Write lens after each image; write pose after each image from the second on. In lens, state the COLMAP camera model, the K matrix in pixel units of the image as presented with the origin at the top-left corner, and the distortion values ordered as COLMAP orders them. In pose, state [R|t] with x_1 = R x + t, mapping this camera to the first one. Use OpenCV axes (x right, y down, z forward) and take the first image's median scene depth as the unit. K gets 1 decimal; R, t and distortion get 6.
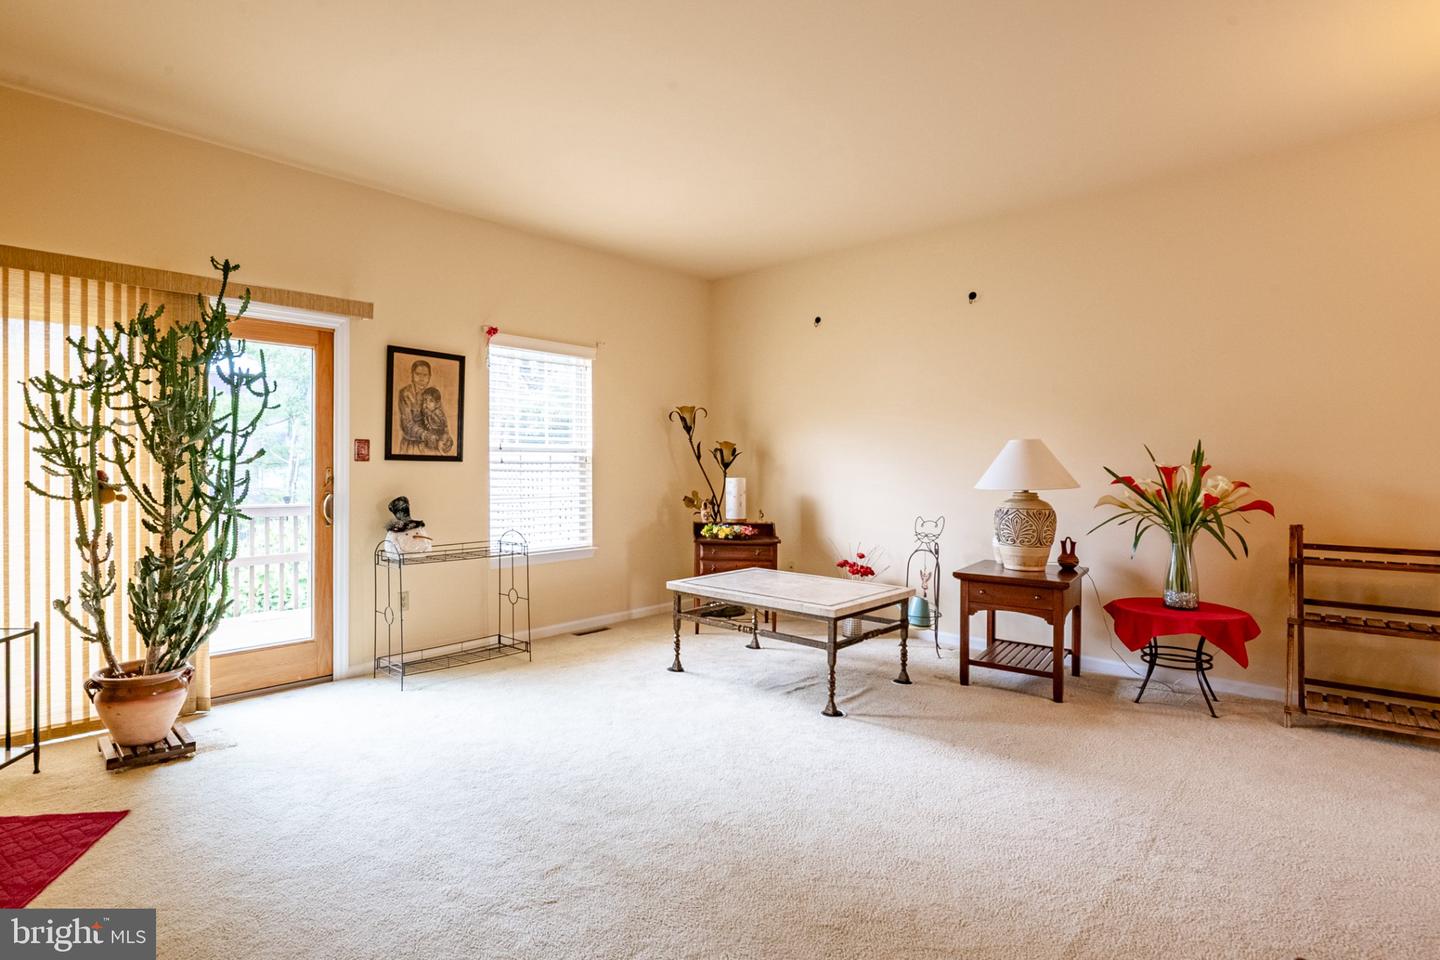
lens RADIAL K [[725.6, 0, 642.8], [0, 725.6, 471.6], [0, 0, 1]] dist [-0.004010, -0.001202]
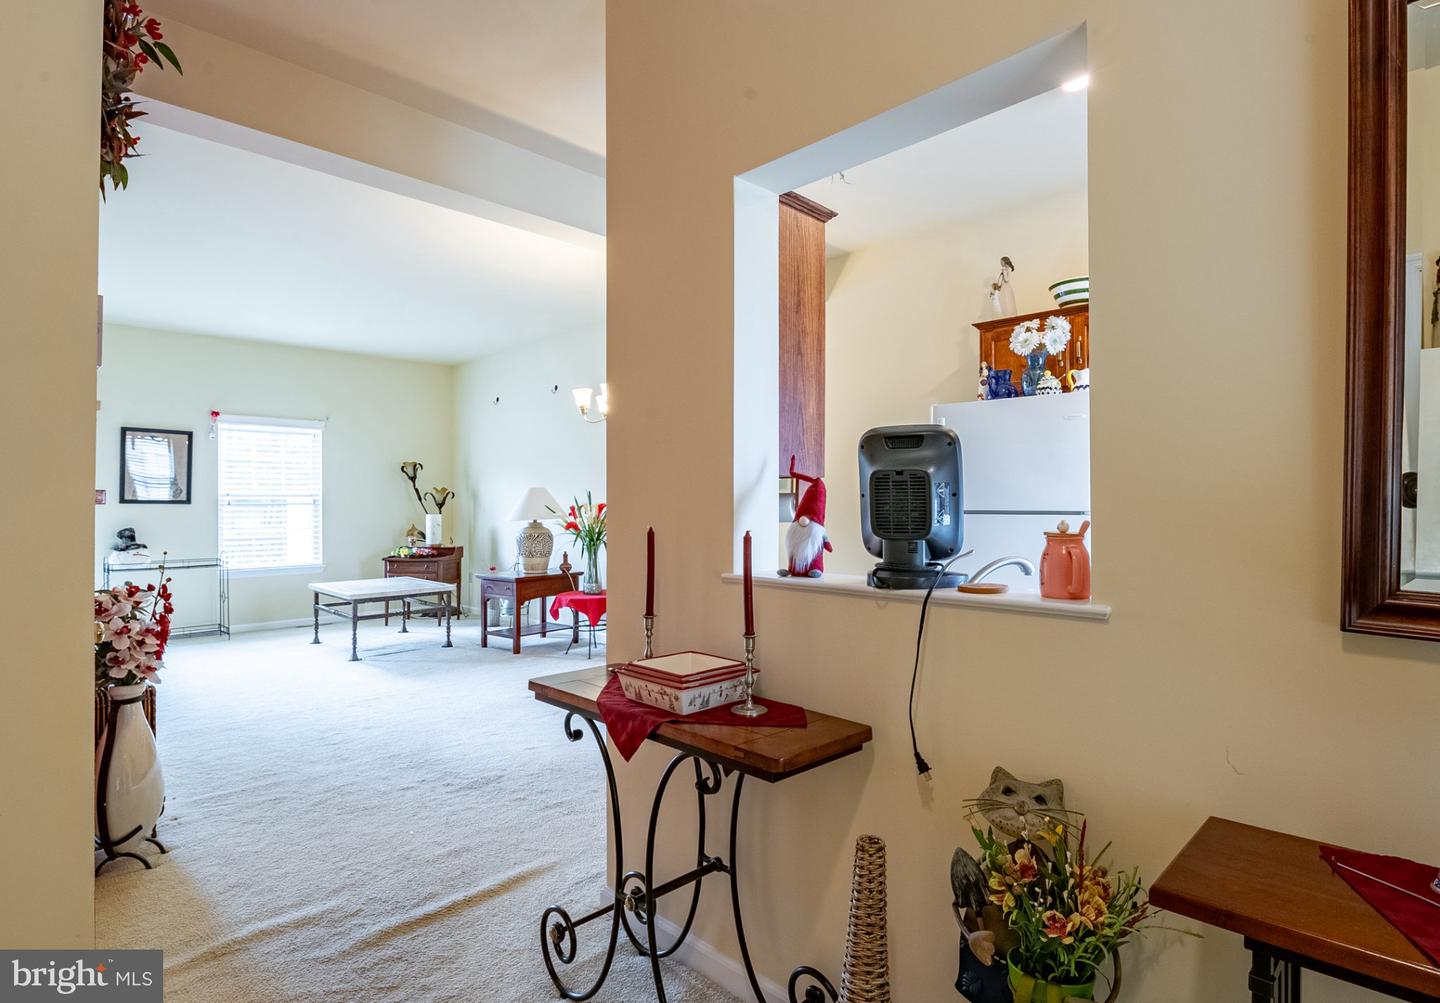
lens RADIAL K [[746.8, 0, 748.1], [0, 746.8, 498.9], [0, 0, 1]] dist [-0.002749, -0.002092]
pose [[0.999781, -0.005685, 0.020137, 0.947590], [0.005989, 0.999869, -0.015038, 0.005797], [-0.020048, 0.015155, 0.999684, -0.582703]]
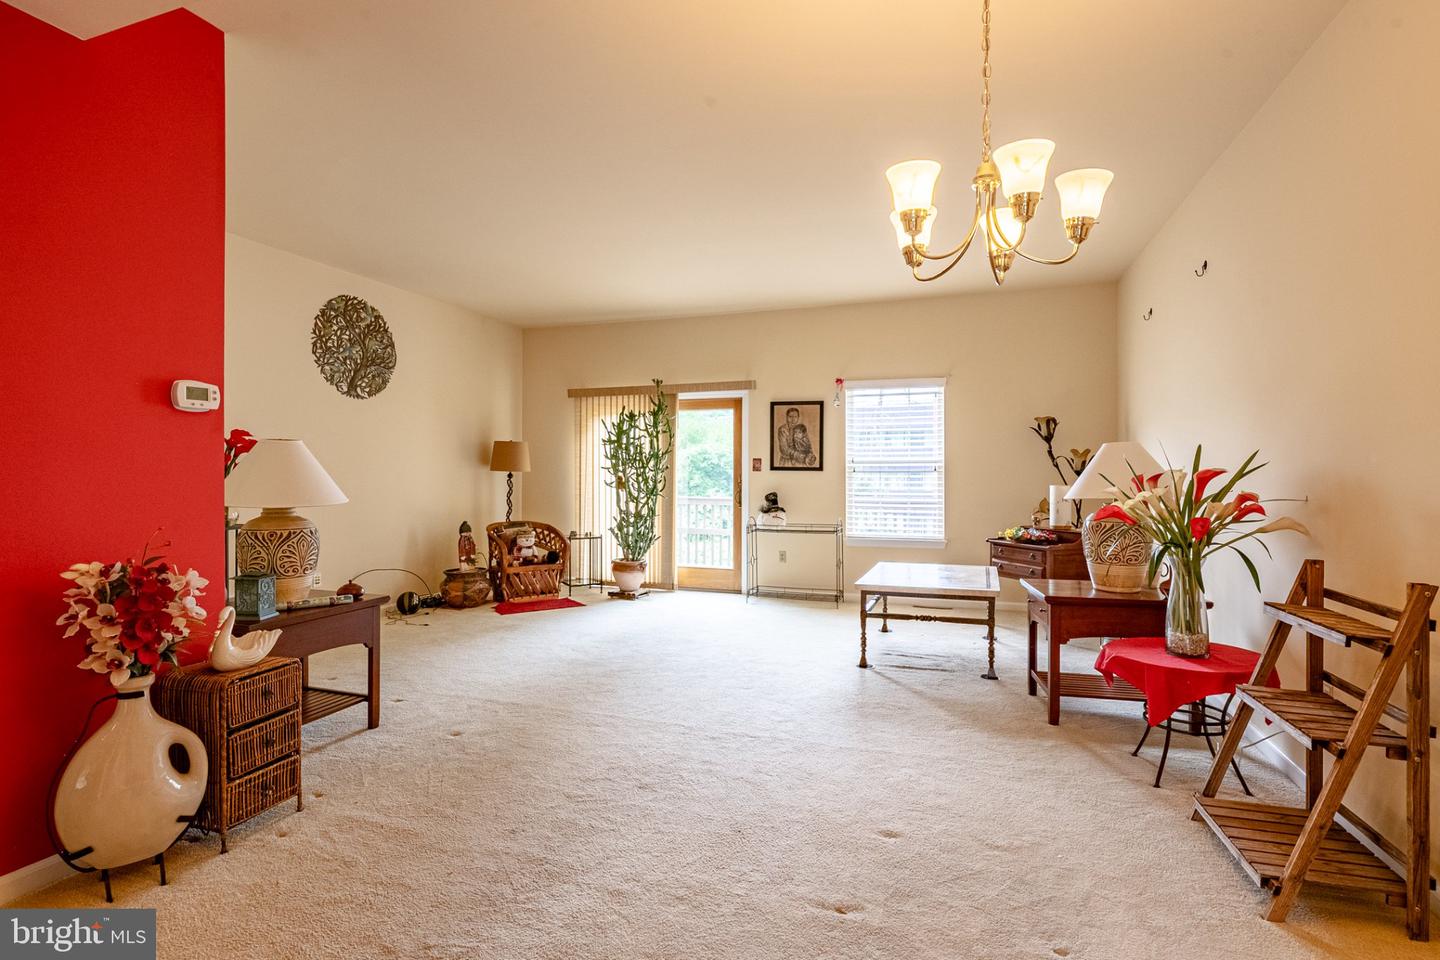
lens RADIAL K [[695.8, 0, 720.0], [0, 695.8, 480.0], [0, 0, 1]] dist [-0.002880, -0.000935]
pose [[0.443704, 0.006692, -0.896148, 1.075607], [-0.007942, 0.999962, 0.003535, 0.001588], [0.896138, 0.005549, 0.443741, 0.191805]]
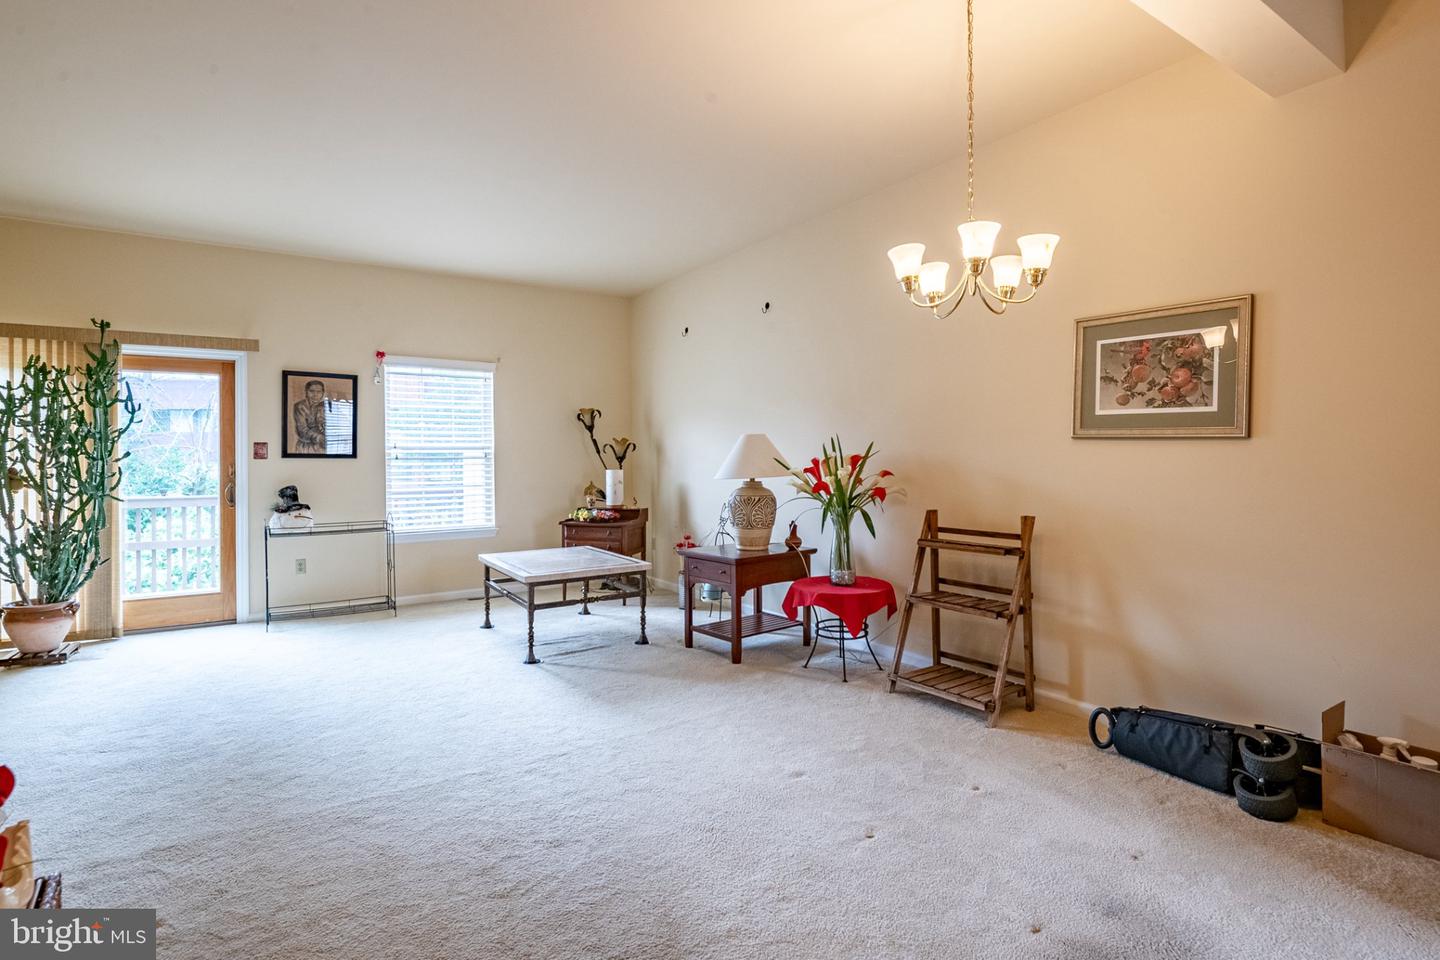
lens RADIAL K [[696.5, 0, 714.5], [0, 696.5, 459.8], [0, 0, 1]] dist [0.003507, -0.006795]
pose [[0.979931, -0.008991, -0.199133, 0.689583], [0.007728, 0.999945, -0.007118, 0.002712], [0.199186, 0.005436, 0.979947, -0.080964]]
